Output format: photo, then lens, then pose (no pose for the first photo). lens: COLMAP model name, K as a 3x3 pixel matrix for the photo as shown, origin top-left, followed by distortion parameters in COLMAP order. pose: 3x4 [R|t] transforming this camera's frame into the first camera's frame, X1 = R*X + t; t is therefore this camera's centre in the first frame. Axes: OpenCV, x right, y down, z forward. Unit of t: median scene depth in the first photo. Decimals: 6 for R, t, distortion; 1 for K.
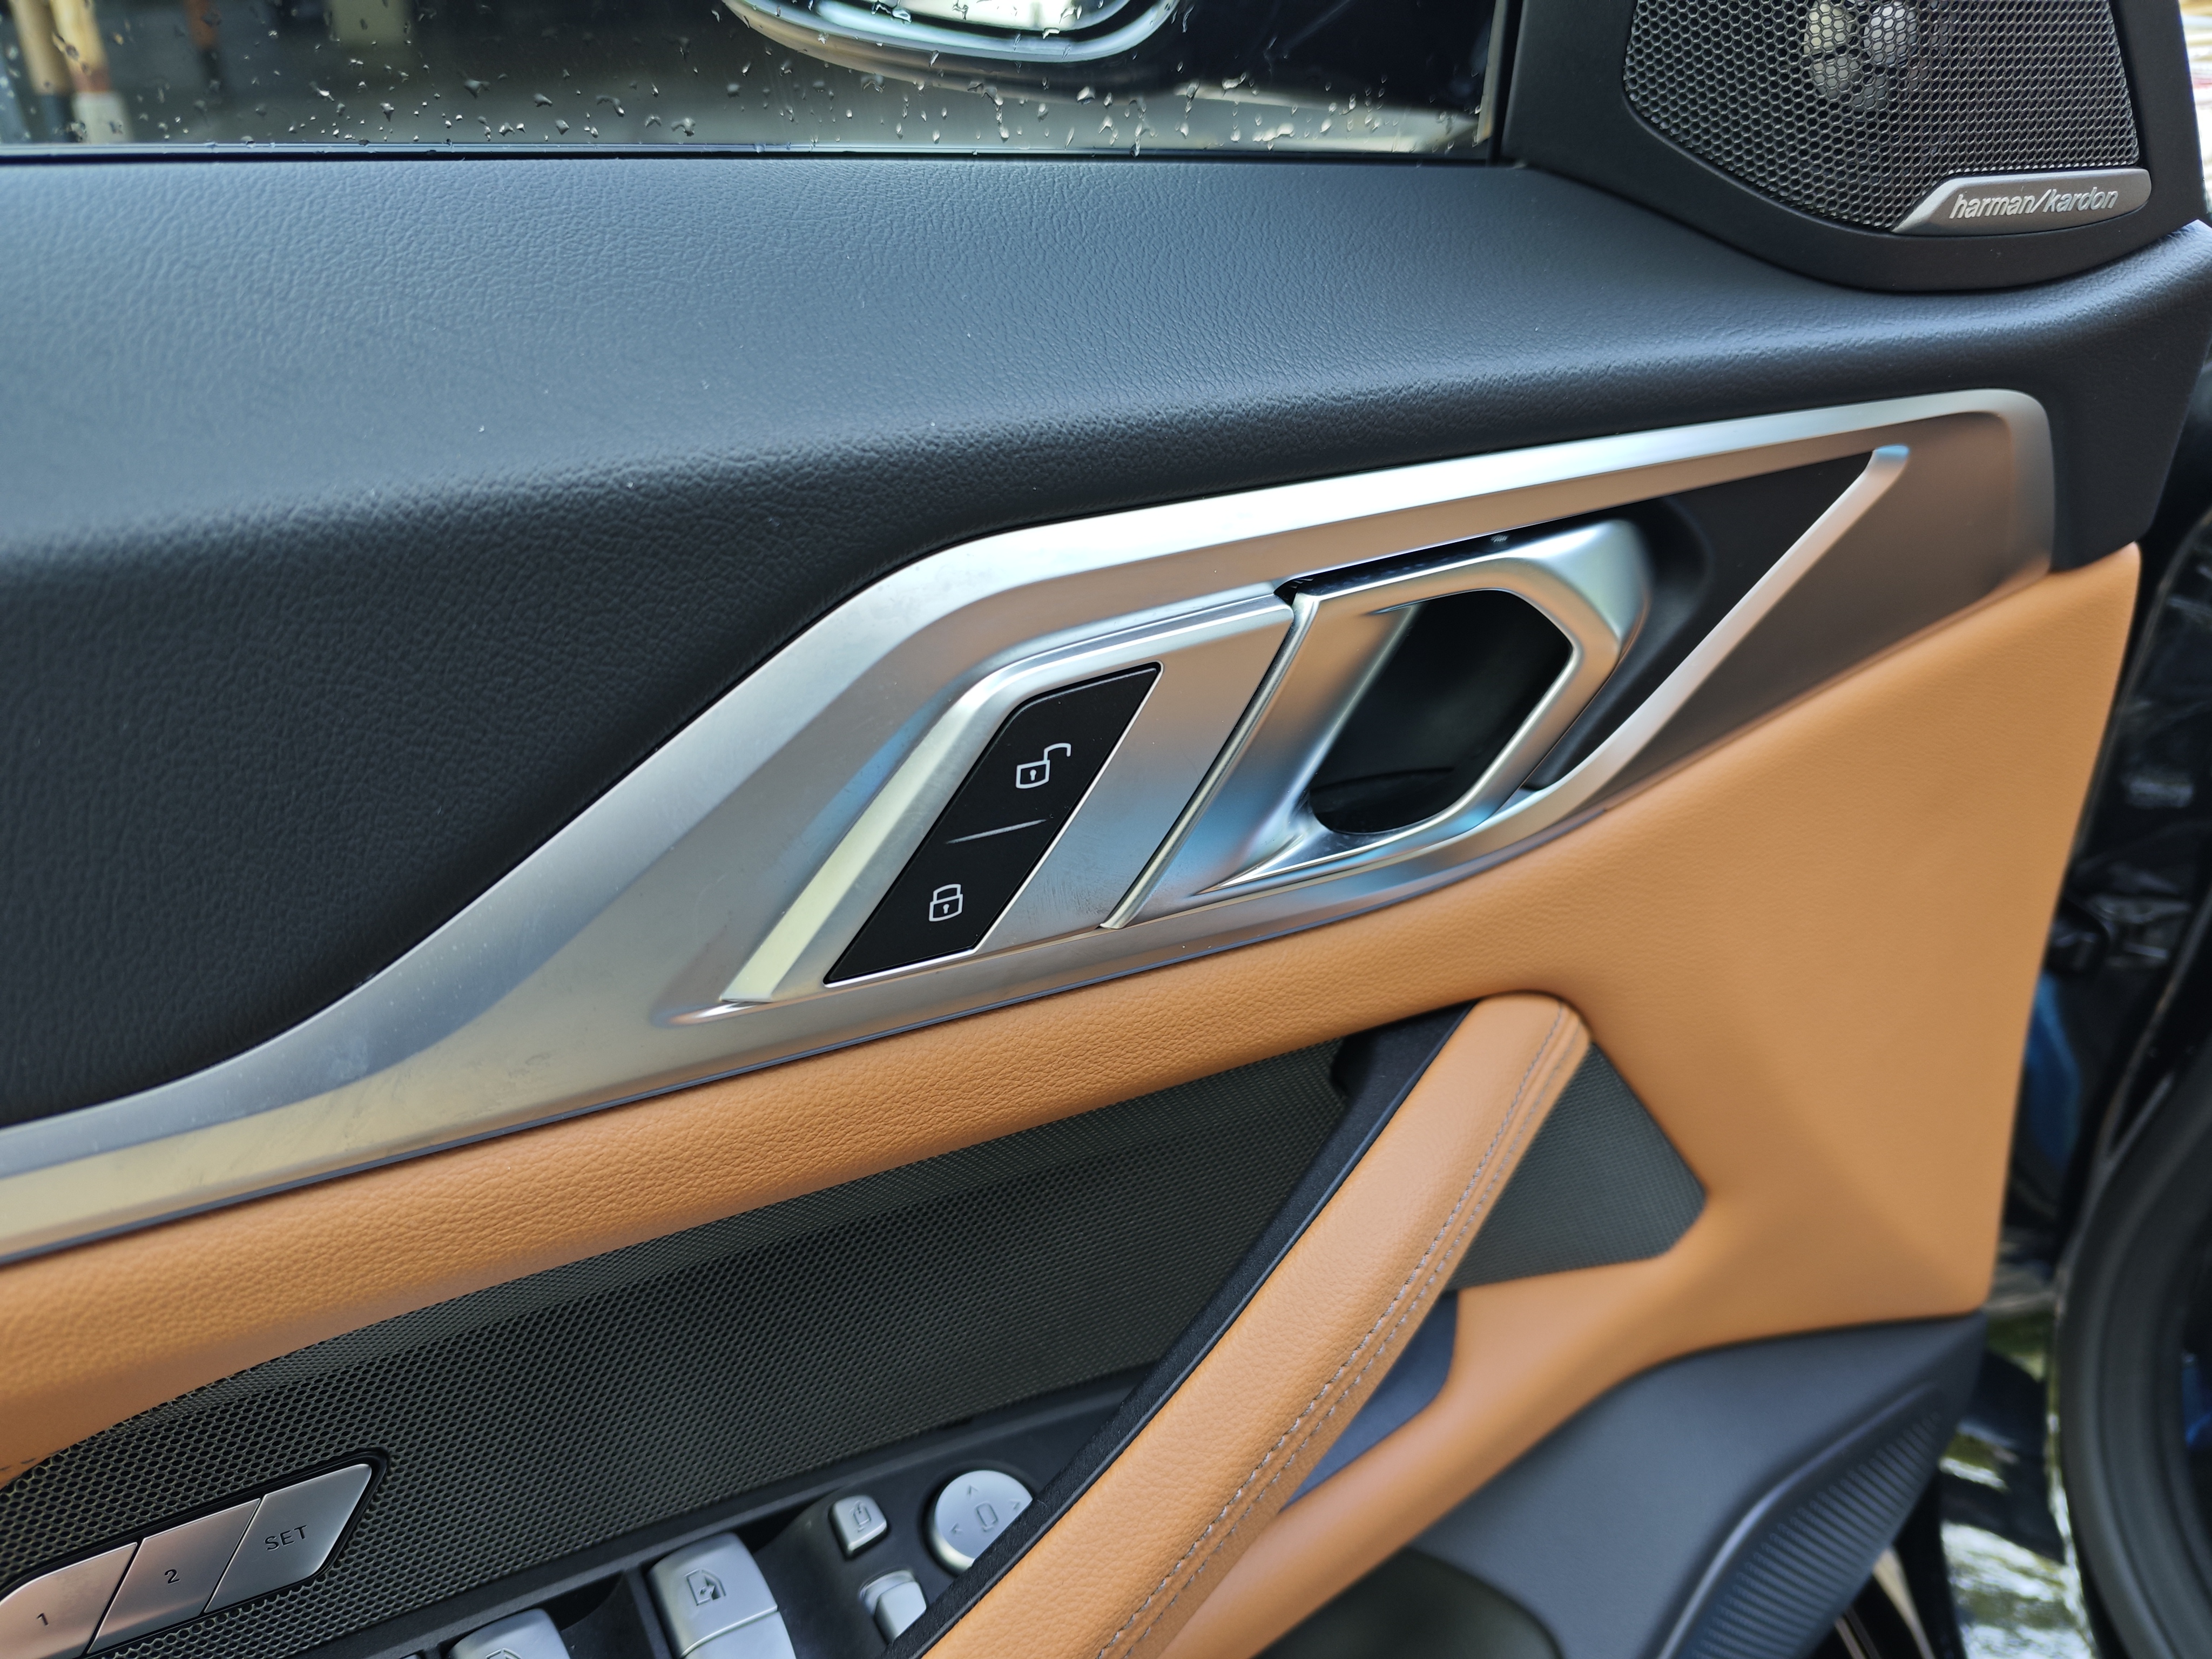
lens RADIAL K [[1636.2, 0, 1096.5], [0, 1636.2, 823.3], [0, 0, 1]] dist [-0.013761, -0.007046]
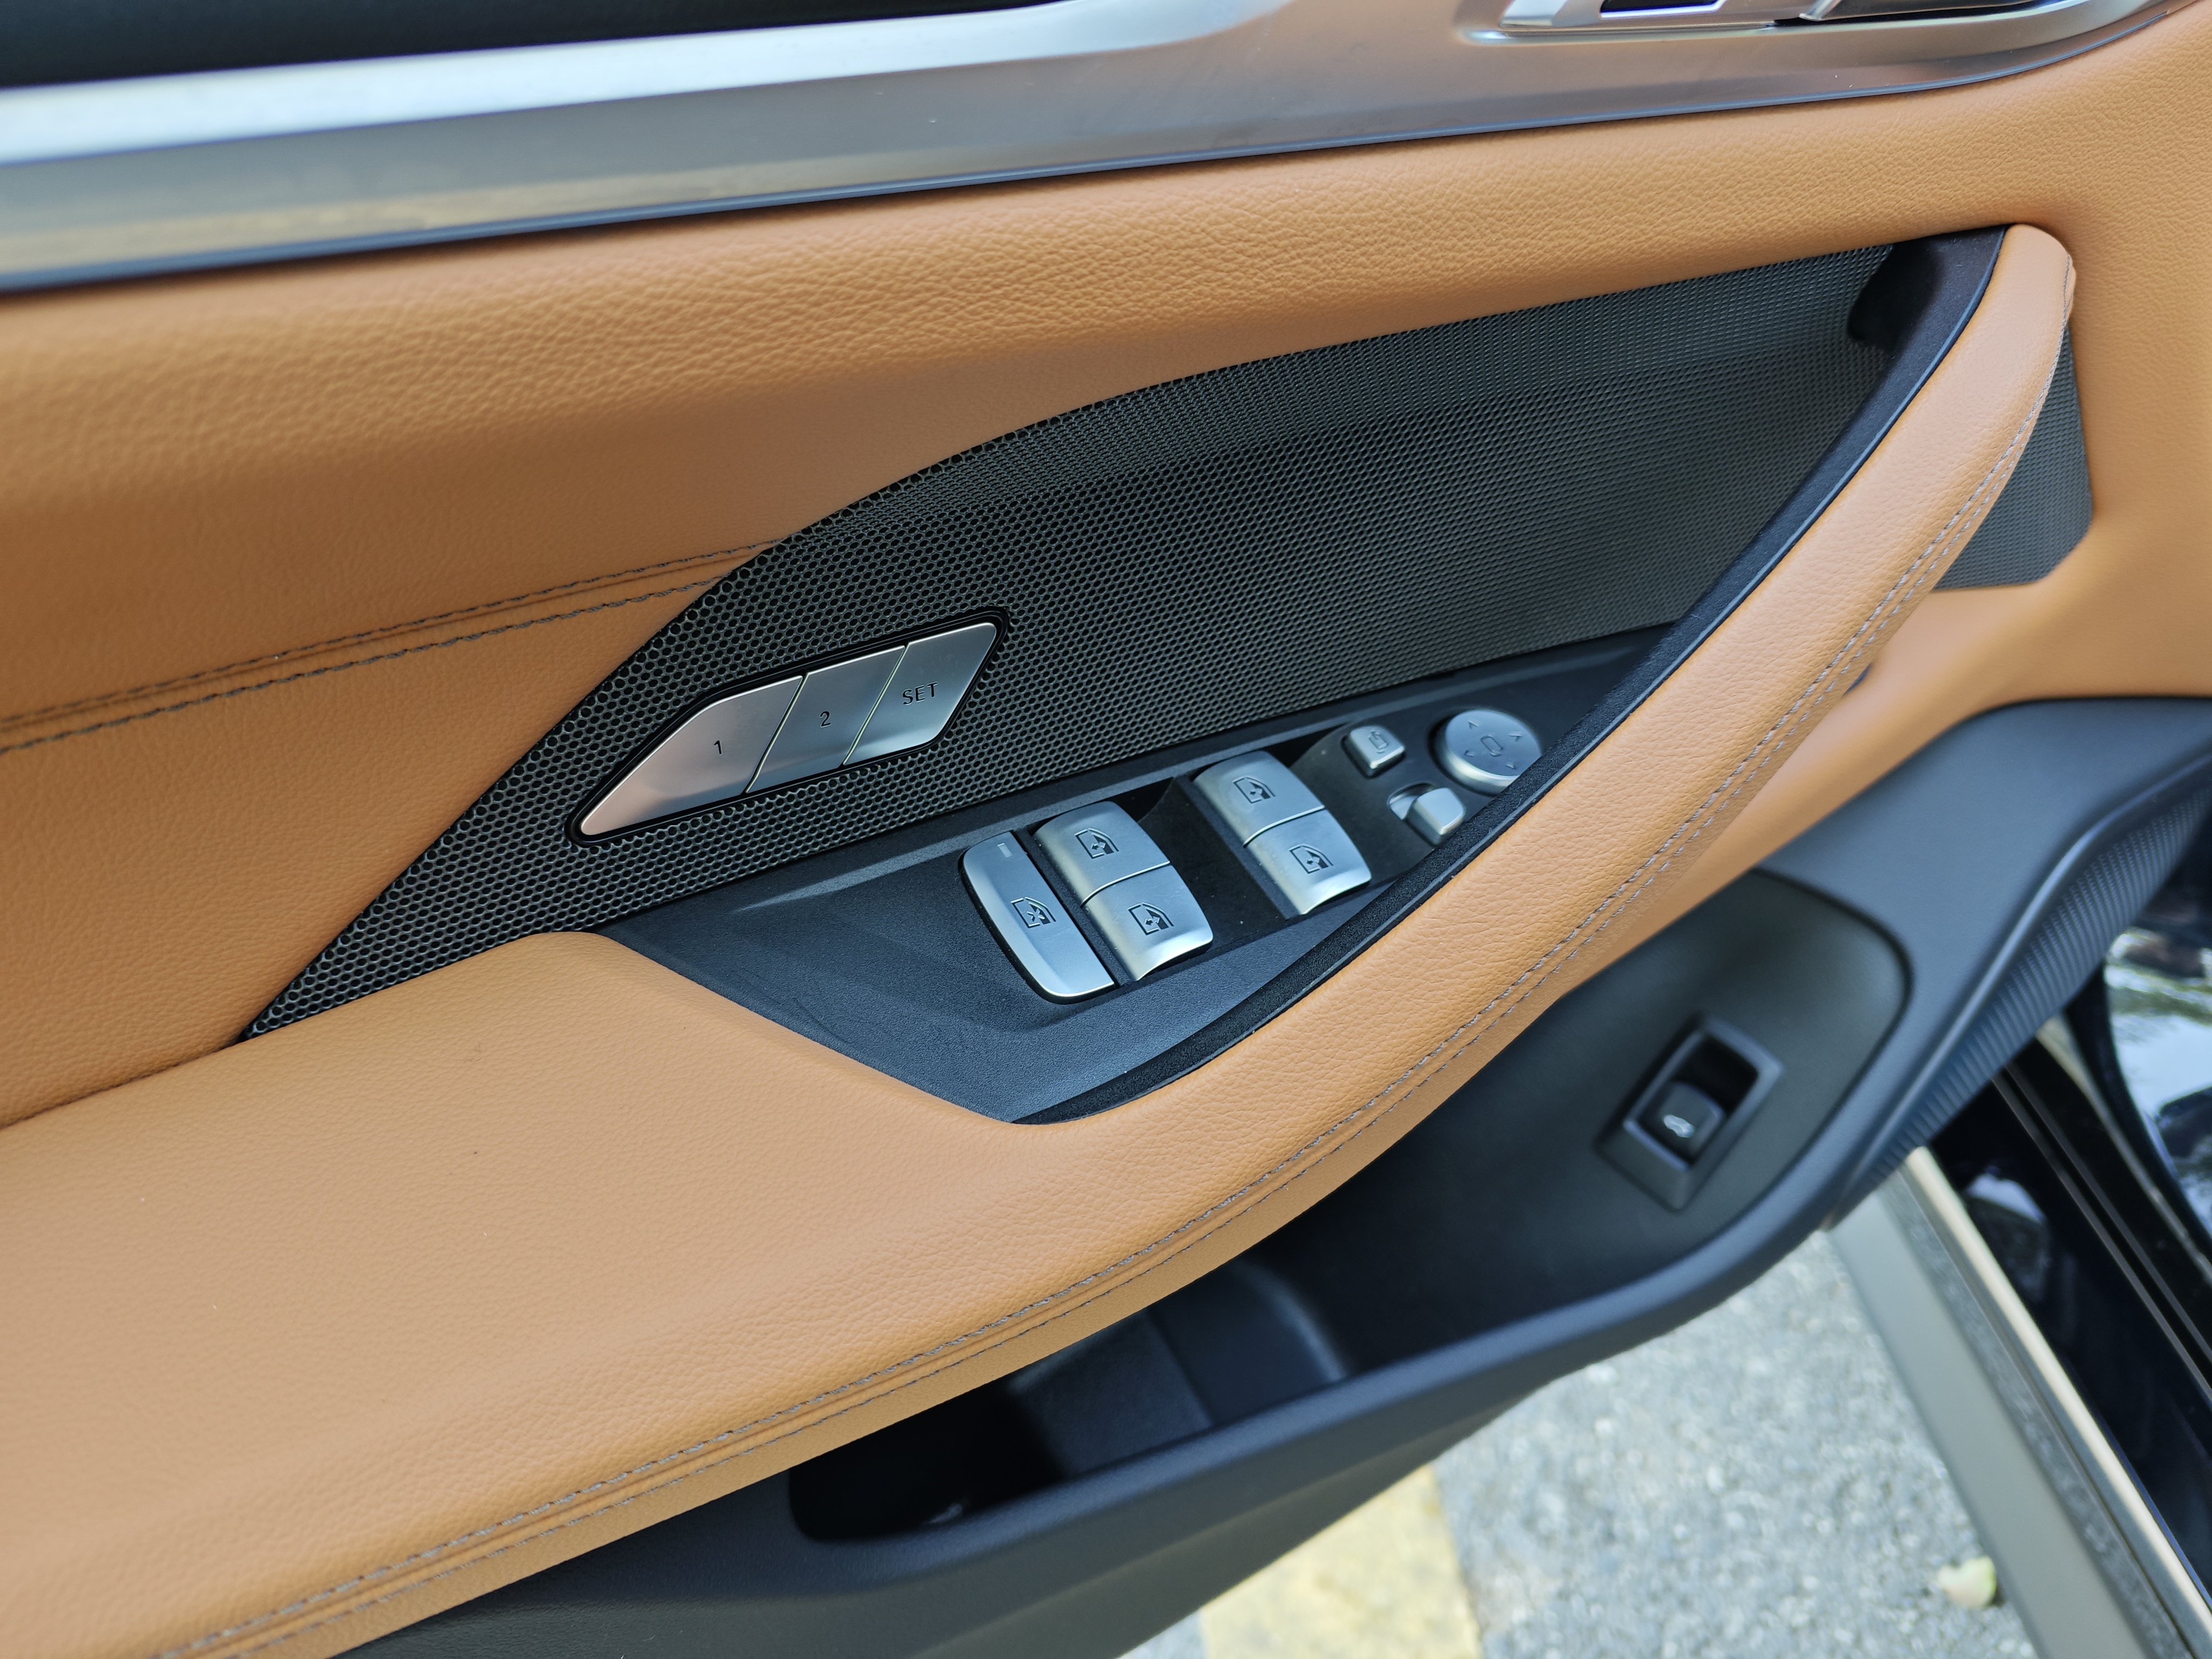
lens RADIAL K [[1636.2, 0, 1096.5], [0, 1636.2, 823.3], [0, 0, 1]] dist [-0.013761, -0.007046]
pose [[0.999778, -0.007753, 0.019571, -0.427613], [0.003688, 0.979834, 0.199780, 0.330294], [-0.020726, -0.199663, 0.979645, -0.035135]]
